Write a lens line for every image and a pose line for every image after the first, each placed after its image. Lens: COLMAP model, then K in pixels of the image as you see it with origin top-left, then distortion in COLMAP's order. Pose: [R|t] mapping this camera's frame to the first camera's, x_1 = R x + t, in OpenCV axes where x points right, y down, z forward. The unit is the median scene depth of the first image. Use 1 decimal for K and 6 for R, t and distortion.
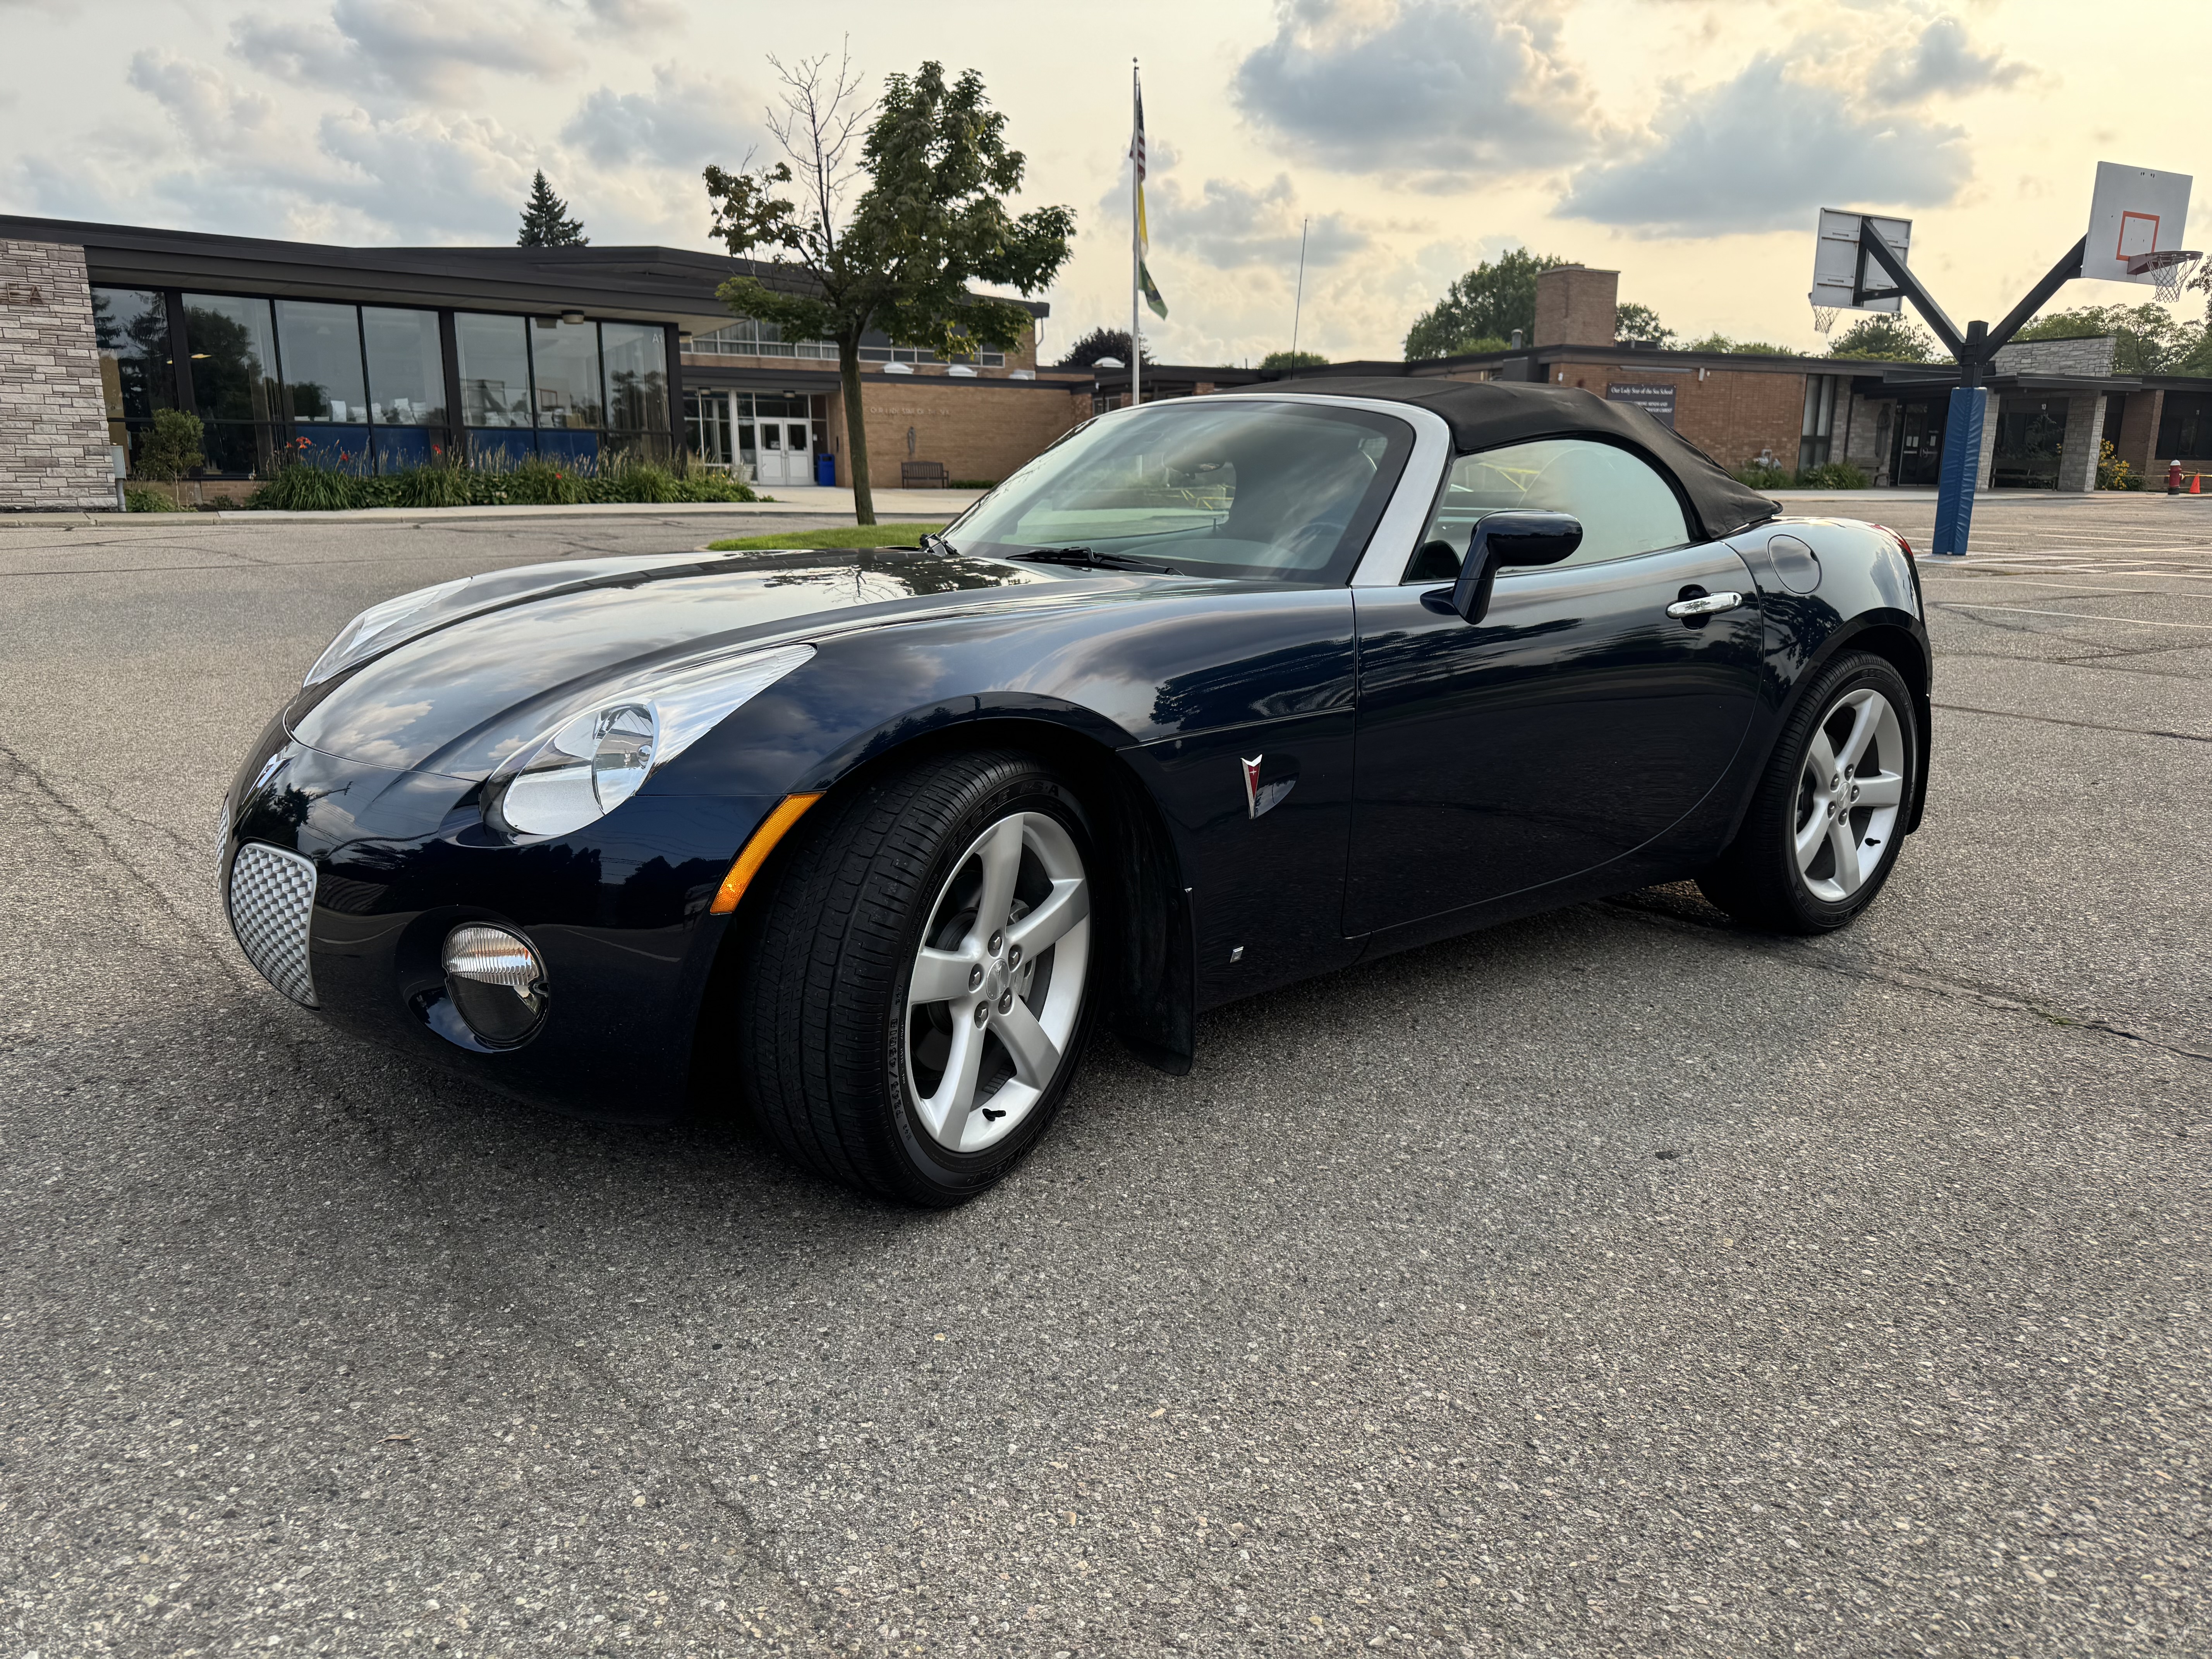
lens RADIAL K [[1570.1, 0, 1095.9], [0, 1570.1, 829.4], [0, 0, 1]] dist [0.008468, -0.009827]
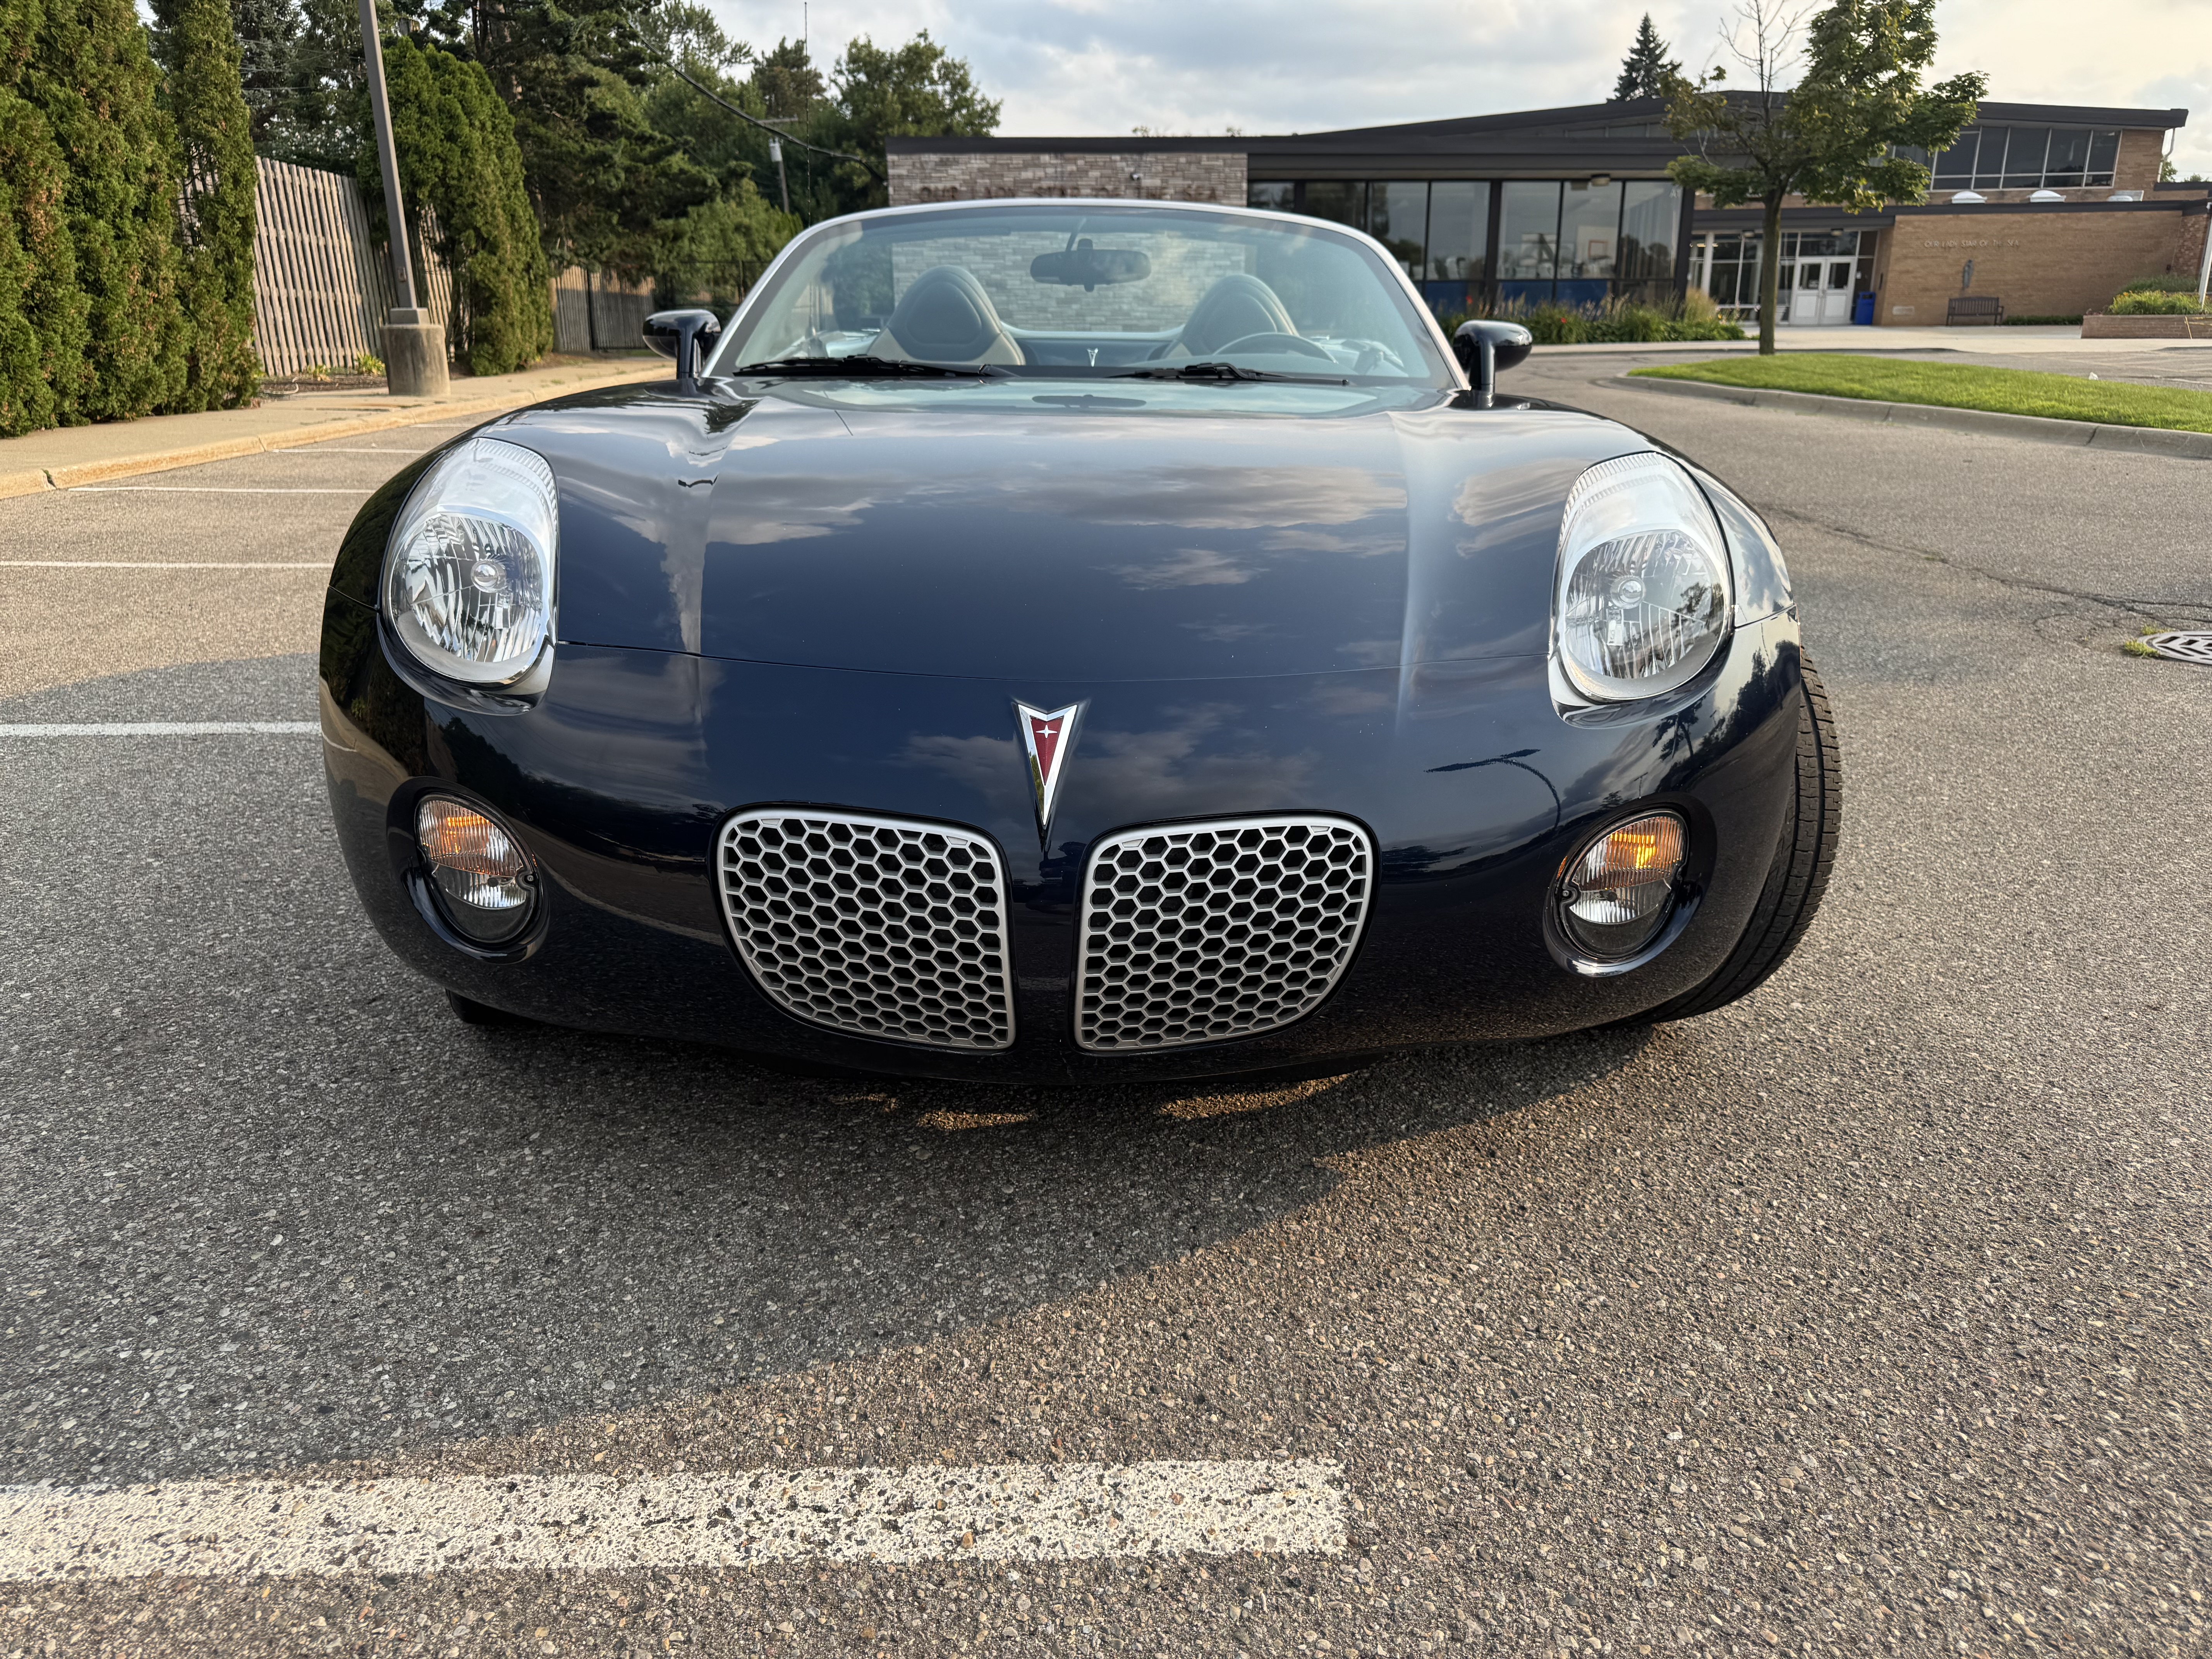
lens RADIAL K [[1598.8, 0, 1095.4], [0, 1598.8, 814.8], [0, 0, 1]] dist [0.005844, -0.001347]
pose [[0.800669, 0.163426, -0.576386, 0.125575], [-0.117294, 0.986217, 0.116693, 0.042451], [0.587513, -0.025826, 0.808803, -0.186861]]
